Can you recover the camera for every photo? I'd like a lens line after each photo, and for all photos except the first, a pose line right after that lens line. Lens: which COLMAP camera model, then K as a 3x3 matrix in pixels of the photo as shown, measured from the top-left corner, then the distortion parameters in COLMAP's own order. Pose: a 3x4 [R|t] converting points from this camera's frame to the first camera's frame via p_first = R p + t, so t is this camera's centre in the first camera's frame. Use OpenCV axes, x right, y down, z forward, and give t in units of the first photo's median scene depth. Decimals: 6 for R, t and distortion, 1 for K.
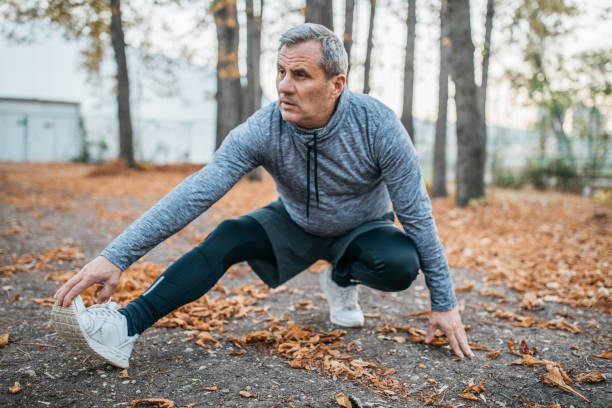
lens RADIAL K [[588.4, 0, 306.0], [0, 588.4, 204.0], [0, 0, 1]] dist [-0.005536, -0.014725]
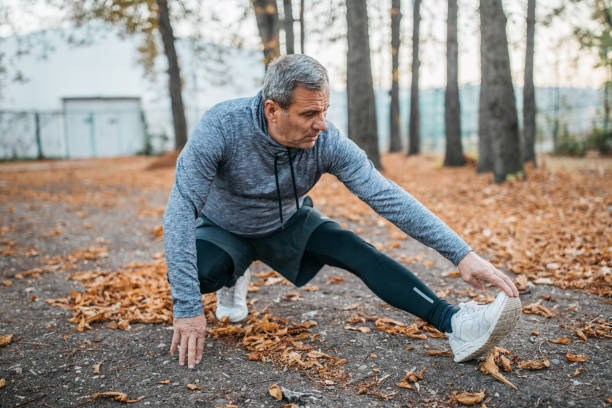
lens RADIAL K [[588.4, 0, 306.0], [0, 588.4, 204.0], [0, 0, 1]] dist [-0.005536, -0.014725]
pose [[0.991661, -0.050778, -0.118450, 0.144221], [0.055166, 0.997896, 0.034068, -0.026750], [0.116471, -0.040318, 0.992375, -0.036724]]
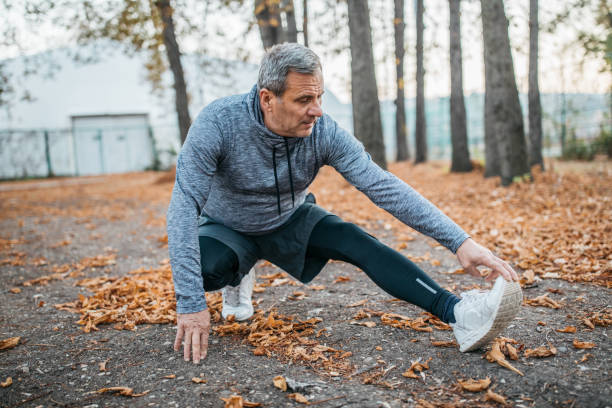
lens RADIAL K [[588.4, 0, 306.0], [0, 588.4, 204.0], [0, 0, 1]] dist [-0.005536, -0.014725]
pose [[0.988121, -0.077879, -0.132480, 0.152116], [0.079983, 0.996739, 0.010632, -0.002803], [0.131220, -0.021102, 0.991129, -0.039069]]
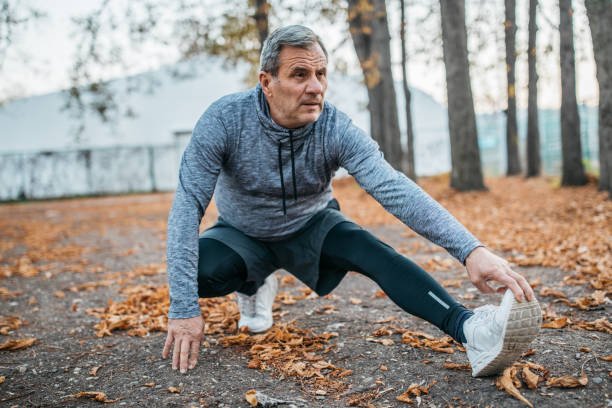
lens RADIAL K [[612.4, 0, 306.0], [0, 612.4, 204.0], [0, 0, 1]] dist [-0.007533, -0.009864]
pose [[0.948617, -0.075350, -0.307325, 0.266549], [0.068547, 0.997106, -0.032886, 0.025397], [0.308913, 0.010130, 0.951036, 0.019102]]
